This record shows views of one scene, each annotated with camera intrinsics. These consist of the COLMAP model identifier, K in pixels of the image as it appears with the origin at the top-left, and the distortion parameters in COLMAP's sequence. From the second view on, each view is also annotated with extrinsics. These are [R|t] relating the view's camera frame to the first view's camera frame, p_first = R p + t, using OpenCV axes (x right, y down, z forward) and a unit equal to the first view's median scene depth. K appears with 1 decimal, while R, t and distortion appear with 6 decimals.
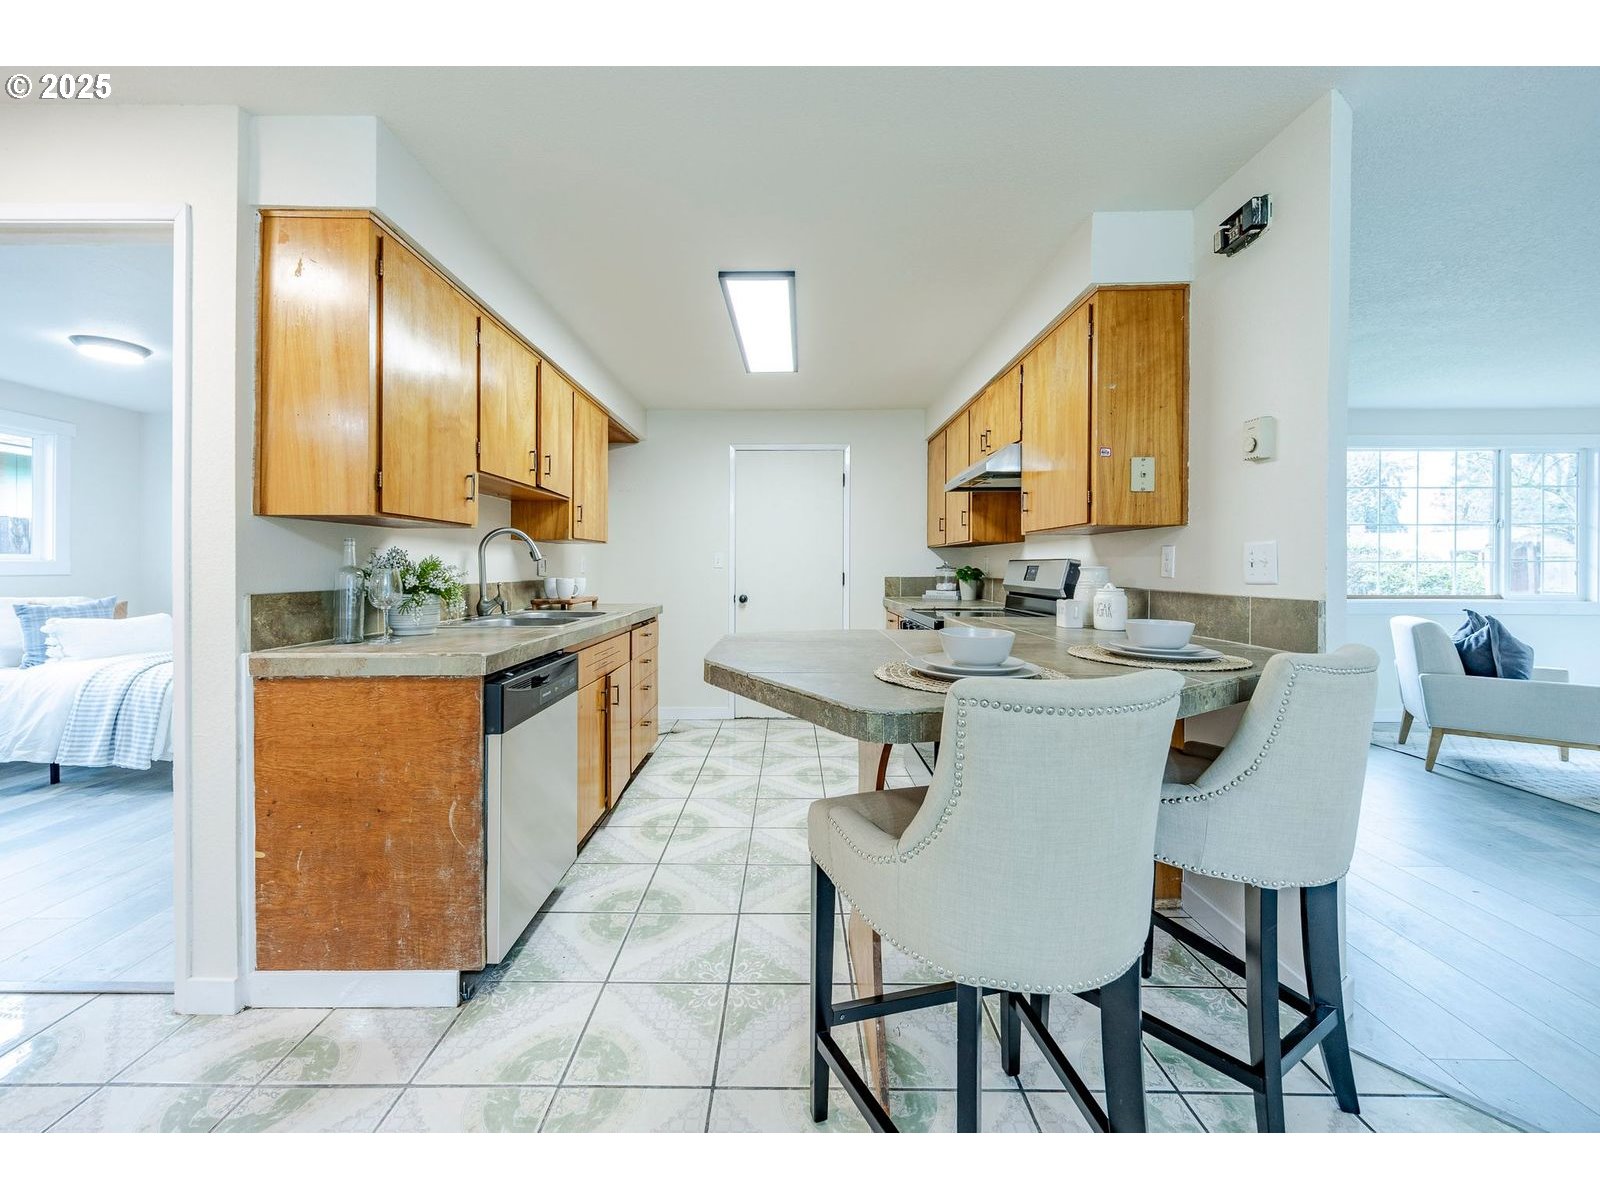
lens RADIAL K [[622.5, 0, 772.7], [0, 622.5, 568.6], [0, 0, 1]] dist [0.000695, 0.000414]
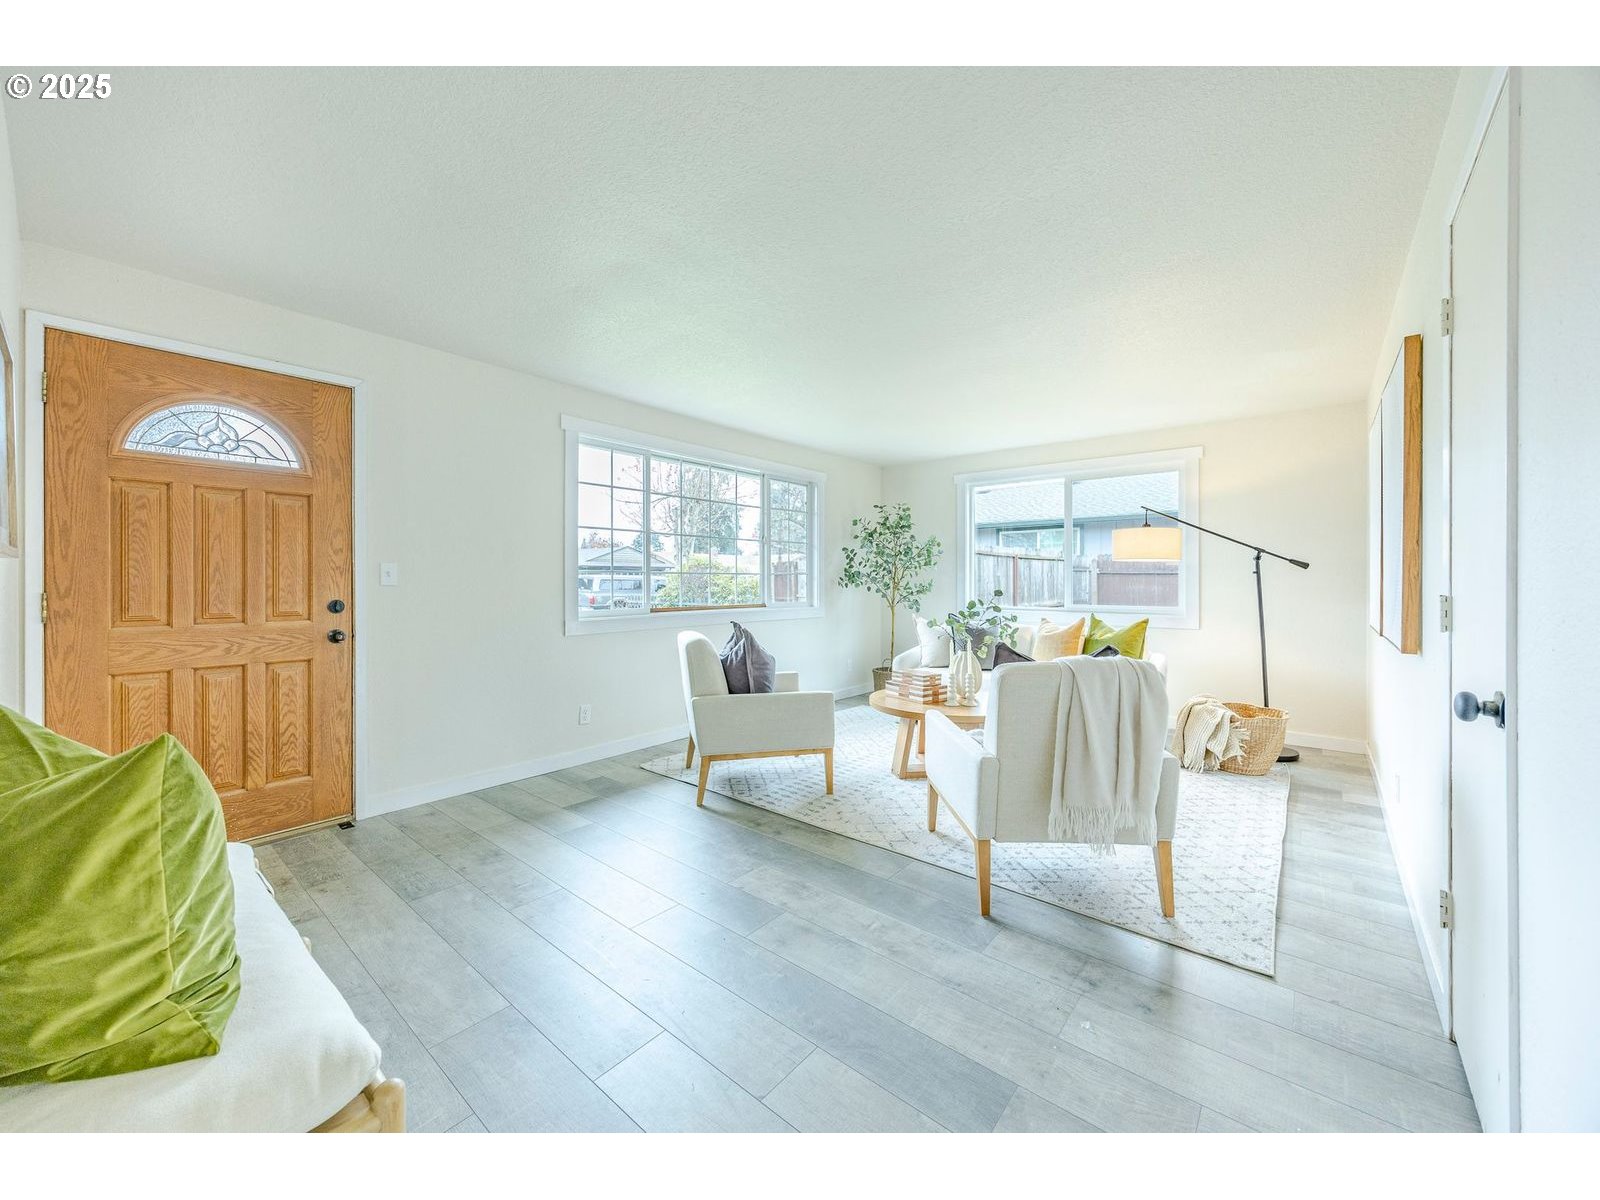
lens RADIAL K [[622.5, 0, 789.8], [0, 622.5, 580.3], [0, 0, 1]] dist [0.000695, 0.000414]
pose [[0.643186, -0.002103, 0.765707, 0.773093], [0.004192, 0.999991, -0.000774, 0.005308], [-0.765699, 0.003708, 0.643189, 0.556285]]
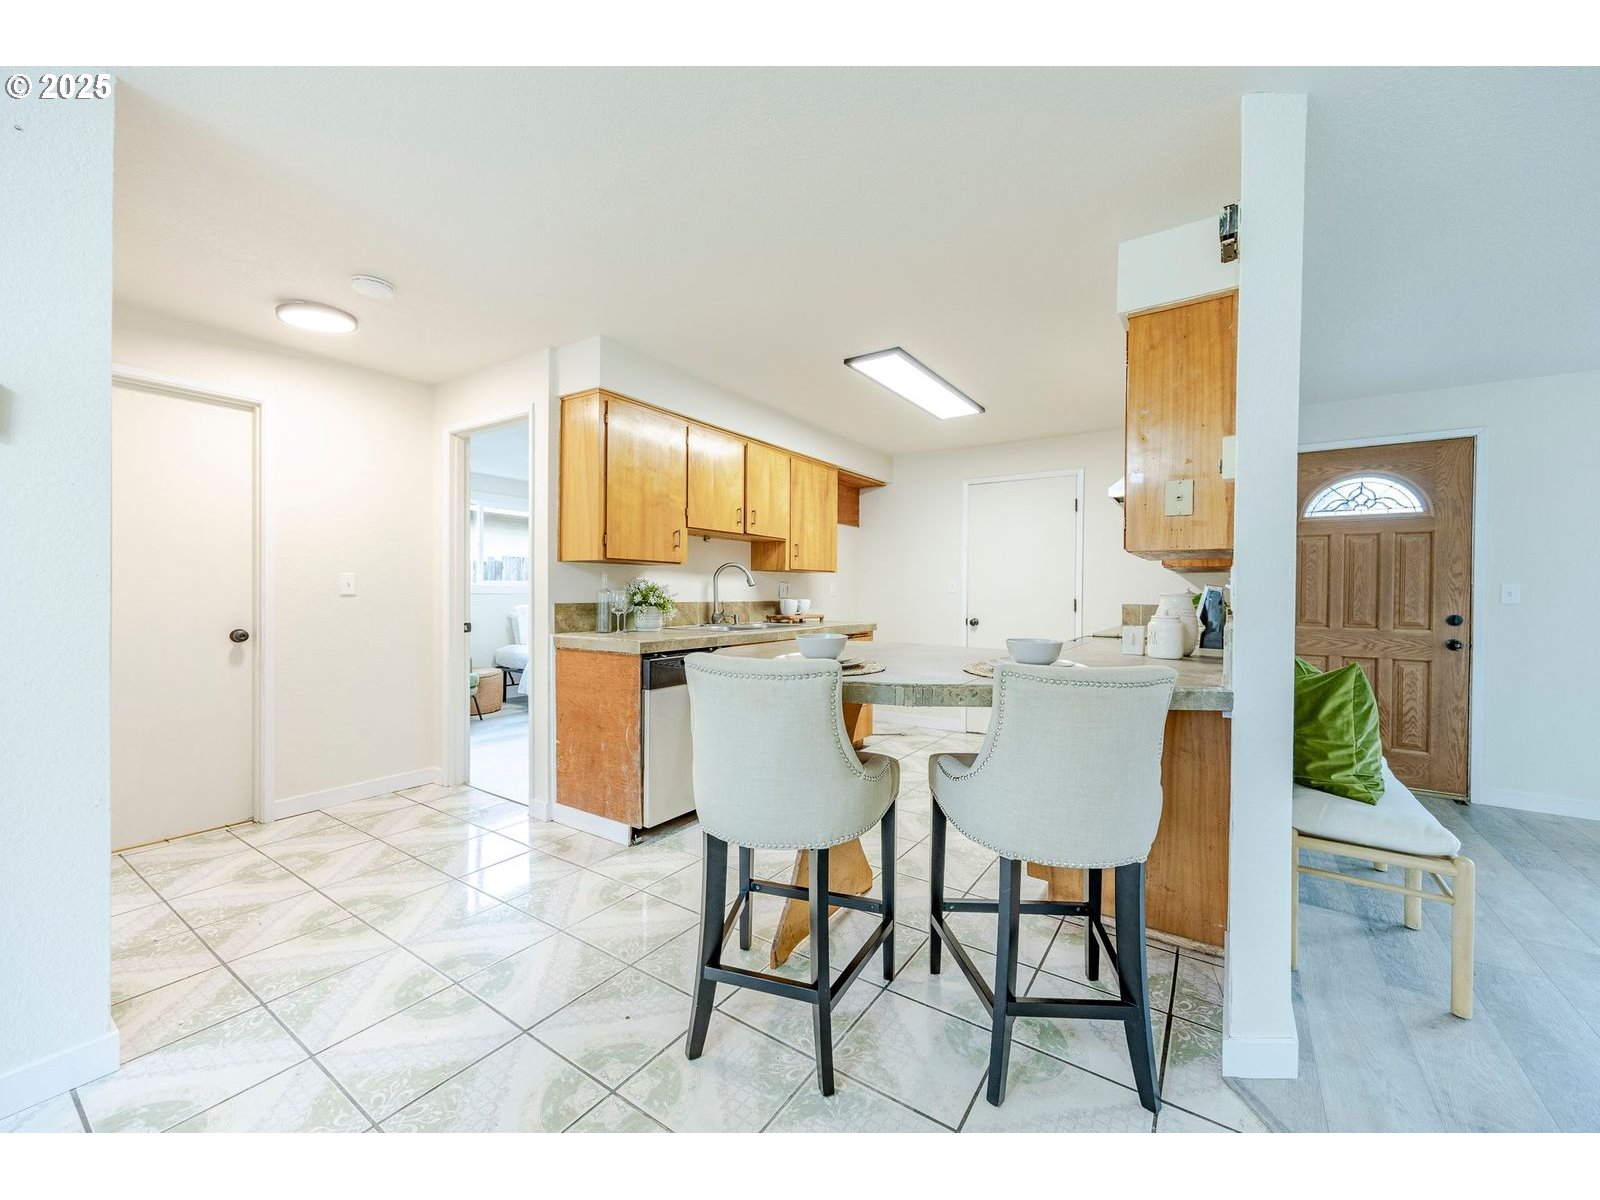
lens RADIAL K [[622.5, 0, 804.9], [0, 622.5, 598.3], [0, 0, 1]] dist [0.000695, 0.000414]
pose [[0.837541, 0.012195, -0.546238, 0.637665], [-0.010126, 0.999926, 0.006798, 0.004380], [0.546281, -0.000163, 0.837602, -0.128801]]
